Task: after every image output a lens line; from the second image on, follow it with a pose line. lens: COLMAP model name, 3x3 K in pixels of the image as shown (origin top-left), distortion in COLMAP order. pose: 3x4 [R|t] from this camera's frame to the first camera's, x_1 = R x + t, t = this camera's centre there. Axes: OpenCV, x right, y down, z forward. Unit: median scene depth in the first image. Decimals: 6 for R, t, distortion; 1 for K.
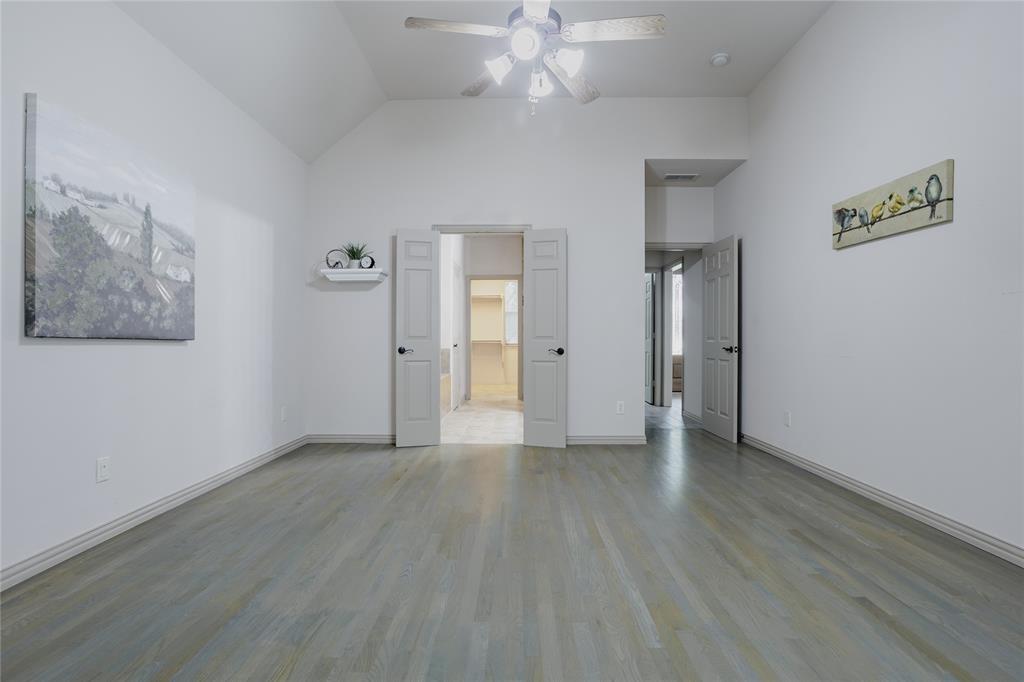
lens RADIAL K [[506.0, 0, 509.9], [0, 506.0, 340.1], [0, 0, 1]] dist [-0.017143, 0.011579]
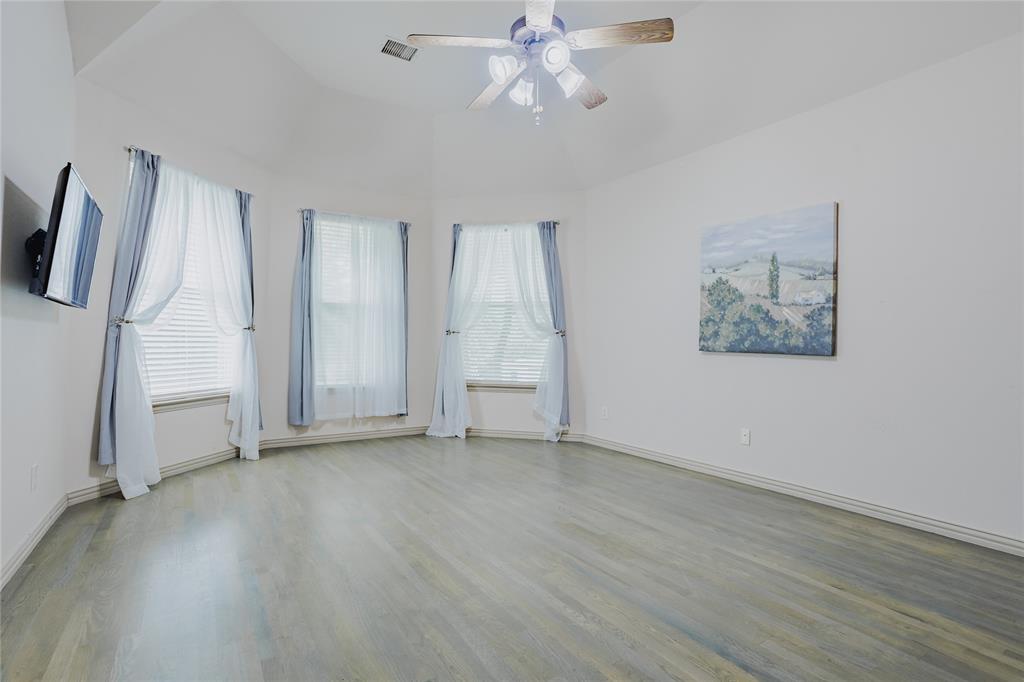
lens RADIAL K [[506.0, 0, 508.2], [0, 506.0, 345.3], [0, 0, 1]] dist [-0.017143, 0.011579]
pose [[-0.823829, 0.000259, -0.566838, 0.658462], [-0.005804, 0.999944, 0.008892, -0.033550], [0.566808, 0.010616, -0.823781, 1.806040]]
